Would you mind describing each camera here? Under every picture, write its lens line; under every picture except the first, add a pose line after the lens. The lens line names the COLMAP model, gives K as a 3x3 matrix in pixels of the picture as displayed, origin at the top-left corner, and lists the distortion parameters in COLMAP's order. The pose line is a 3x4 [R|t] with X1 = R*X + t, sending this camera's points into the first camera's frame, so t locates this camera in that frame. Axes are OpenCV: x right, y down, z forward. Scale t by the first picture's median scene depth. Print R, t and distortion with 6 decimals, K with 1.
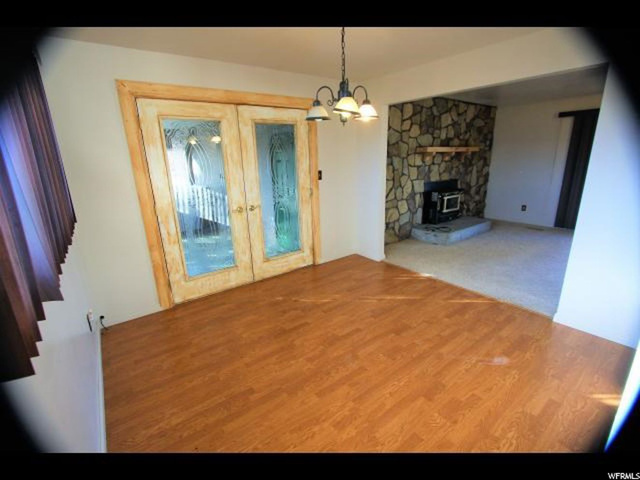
lens RADIAL K [[294.2, 0, 320.0], [0, 294.2, 237.8], [0, 0, 1]] dist [-0.000720, -0.000012]
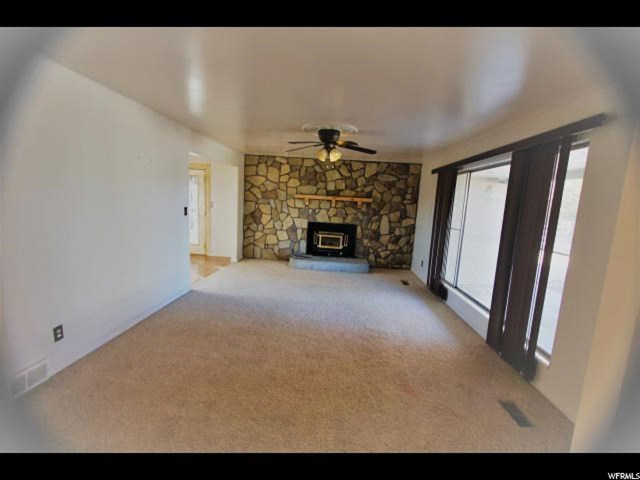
lens RADIAL K [[294.2, 0, 319.9], [0, 294.2, 240.9], [0, 0, 1]] dist [-0.000720, -0.000012]
pose [[0.758216, 0.155571, -0.633172, 1.240699], [-0.245916, 0.967629, -0.056734, -0.043963], [0.603850, 0.198724, 0.771929, 0.049097]]
